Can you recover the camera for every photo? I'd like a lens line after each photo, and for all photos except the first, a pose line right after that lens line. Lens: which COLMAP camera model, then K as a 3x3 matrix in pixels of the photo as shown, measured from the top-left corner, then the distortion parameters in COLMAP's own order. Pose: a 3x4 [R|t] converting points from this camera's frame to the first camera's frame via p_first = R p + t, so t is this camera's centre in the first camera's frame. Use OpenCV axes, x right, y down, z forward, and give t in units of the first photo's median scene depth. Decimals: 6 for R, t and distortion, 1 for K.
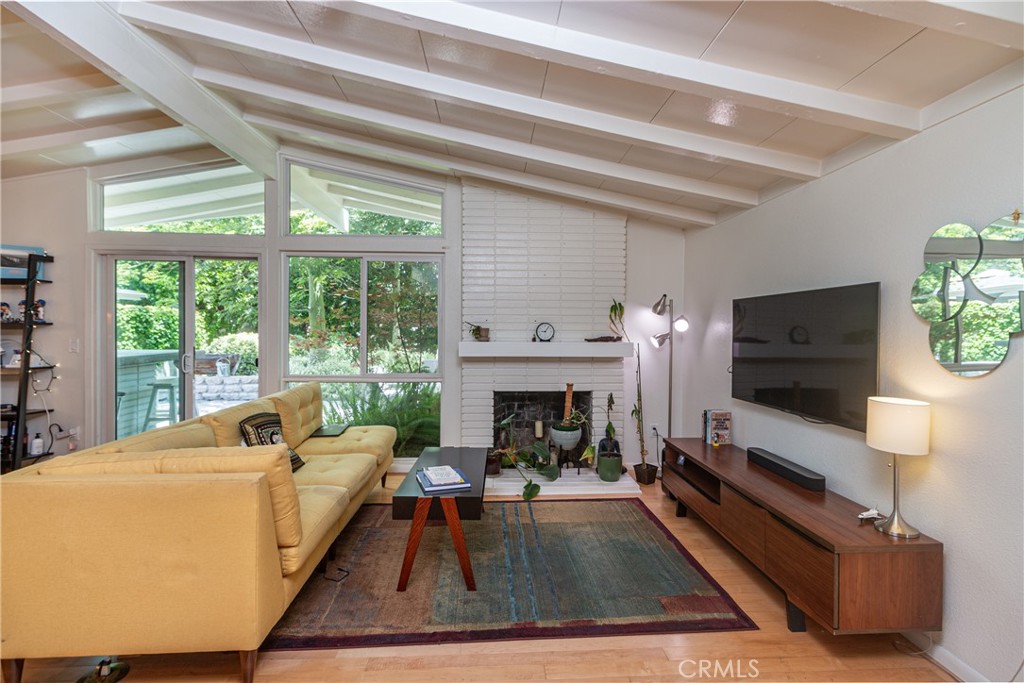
lens RADIAL K [[480.0, 0, 514.2], [0, 480.0, 338.0], [0, 0, 1]] dist [0.007952, -0.001132]
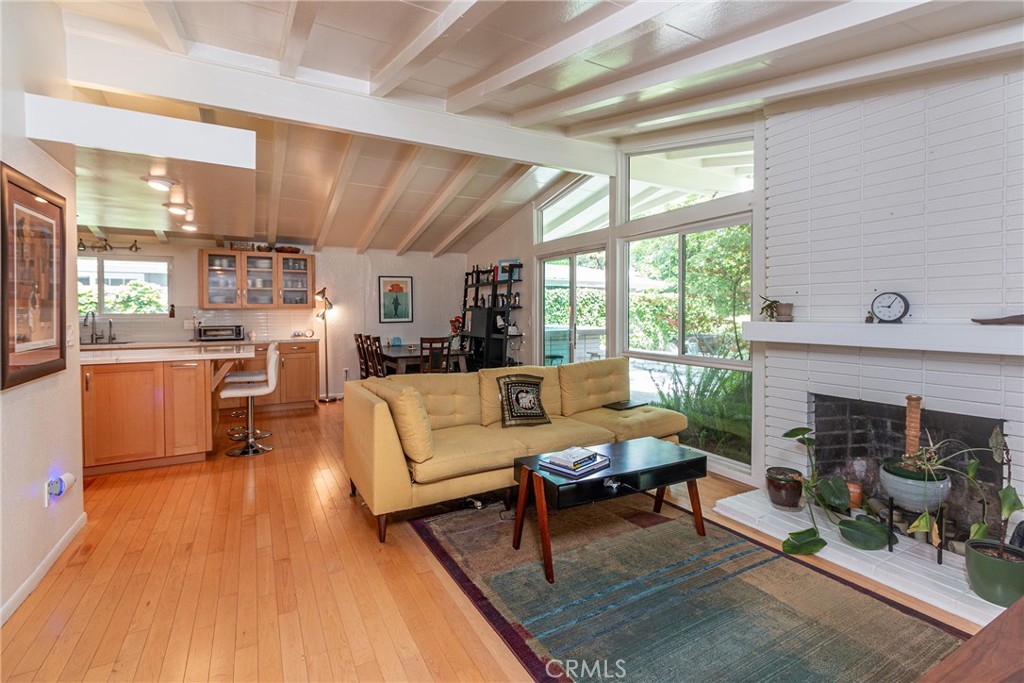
lens RADIAL K [[480.0, 0, 506.8], [0, 480.0, 319.0], [0, 0, 1]] dist [0.007952, -0.001132]
pose [[0.420809, 0.004959, -0.907136, 0.428406], [-0.011134, 0.999938, 0.000302, 0.007861], [0.907081, 0.009973, 0.420838, 0.309110]]
